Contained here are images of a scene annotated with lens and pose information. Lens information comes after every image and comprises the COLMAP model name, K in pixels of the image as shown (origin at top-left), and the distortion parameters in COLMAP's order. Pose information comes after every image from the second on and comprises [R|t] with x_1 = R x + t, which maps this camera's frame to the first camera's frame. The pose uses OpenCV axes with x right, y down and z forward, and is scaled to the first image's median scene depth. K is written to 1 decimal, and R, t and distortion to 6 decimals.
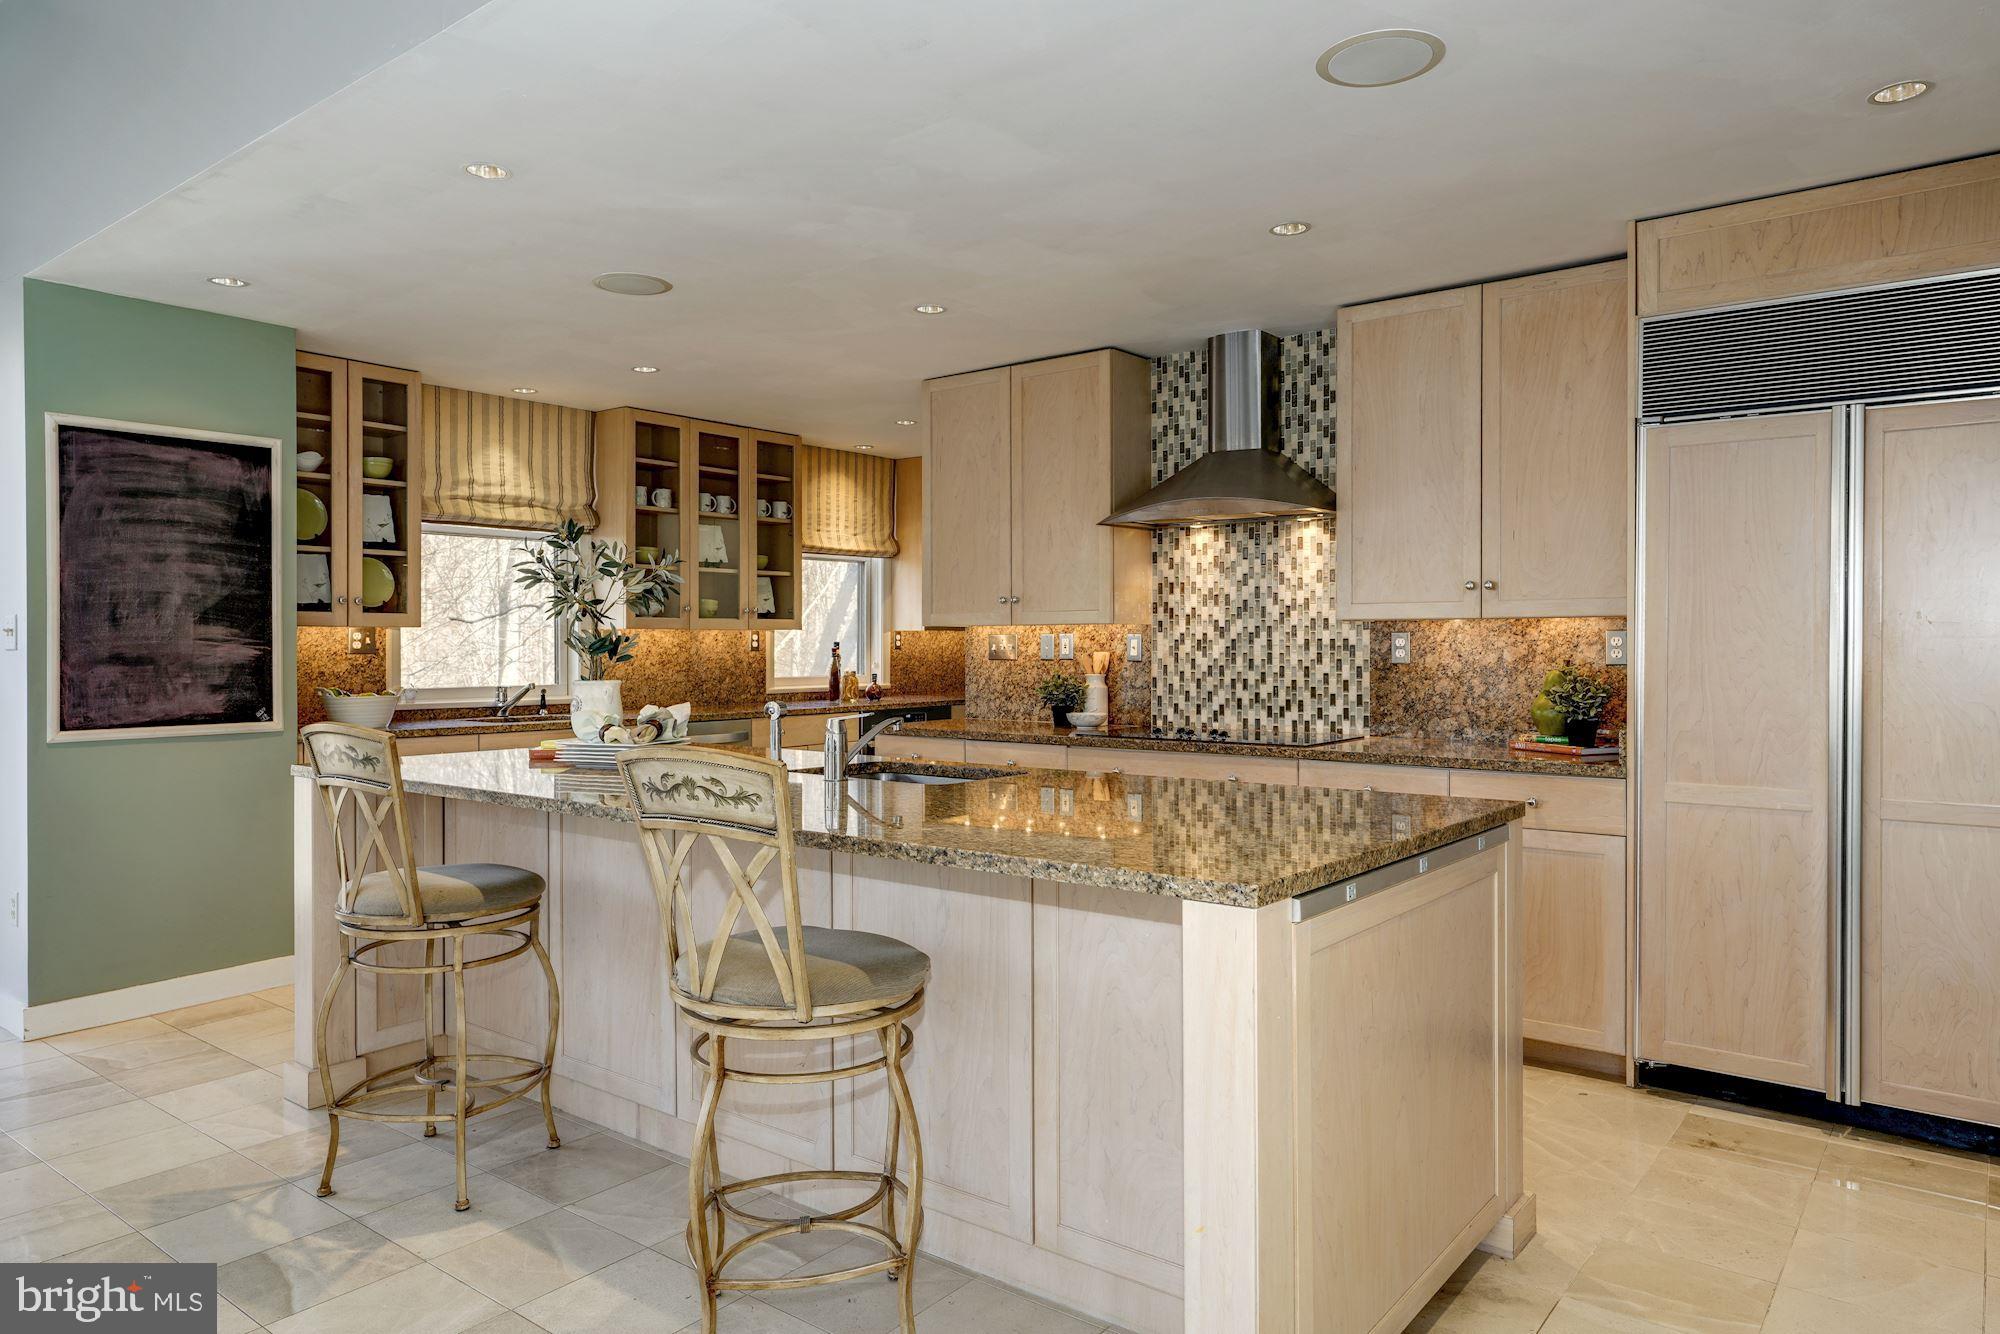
lens RADIAL K [[1285.7, 0, 995.6], [0, 1285.7, 655.5], [0, 0, 1]] dist [0.008488, 0.006765]
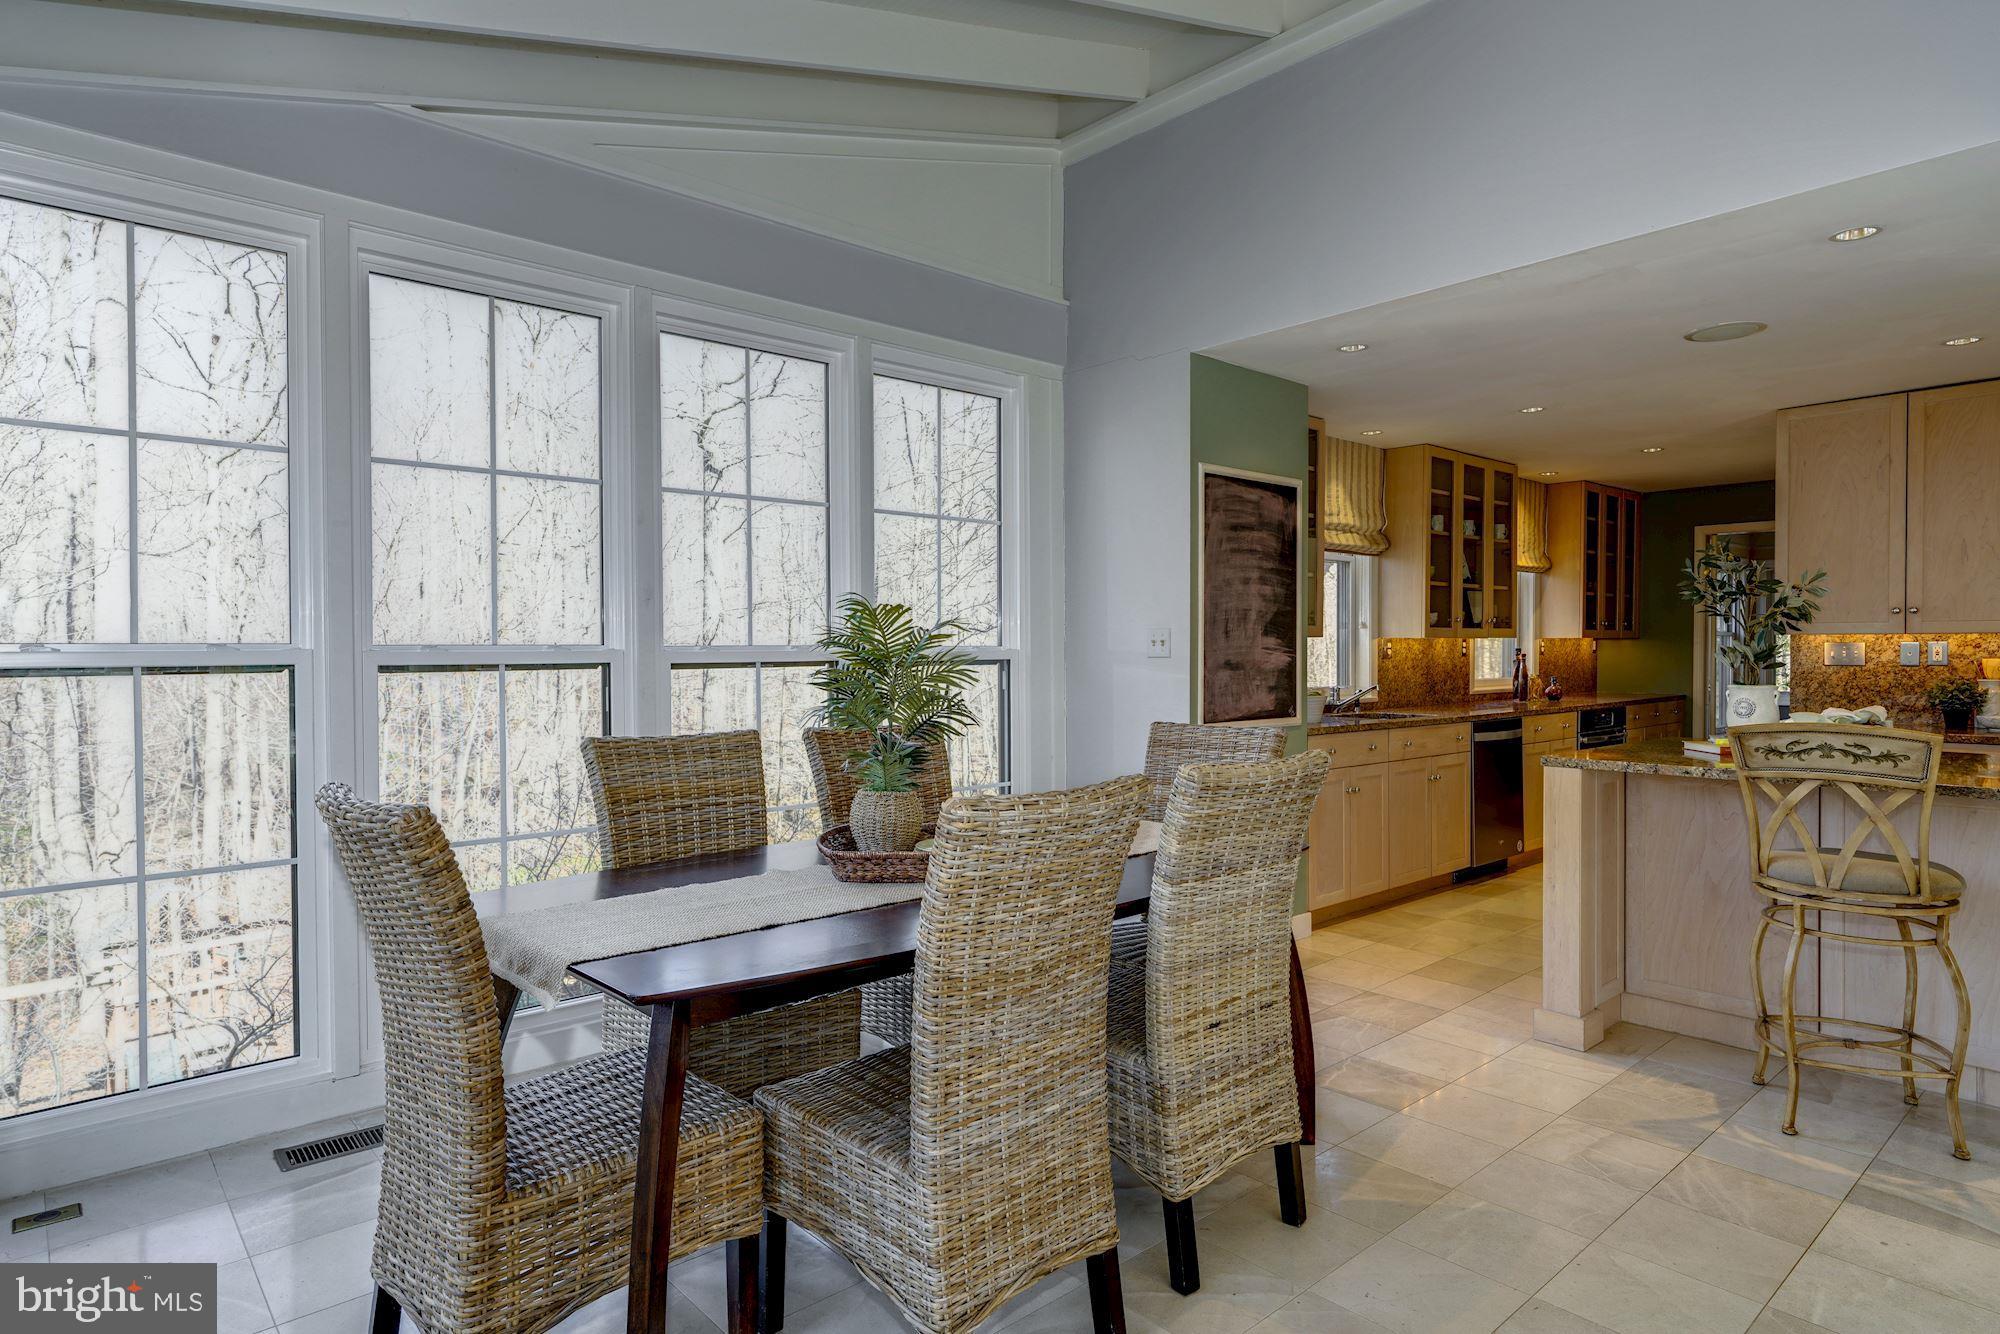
lens RADIAL K [[1116.0, 0, 1005.2], [0, 1116.0, 667.7], [0, 0, 1]] dist [0.009336, 0.002025]
pose [[0.986418, 0.001944, -0.164243, -0.650502], [-0.000588, 0.999965, 0.008304, -0.002858], [0.164254, -0.008094, 0.986385, -0.060281]]
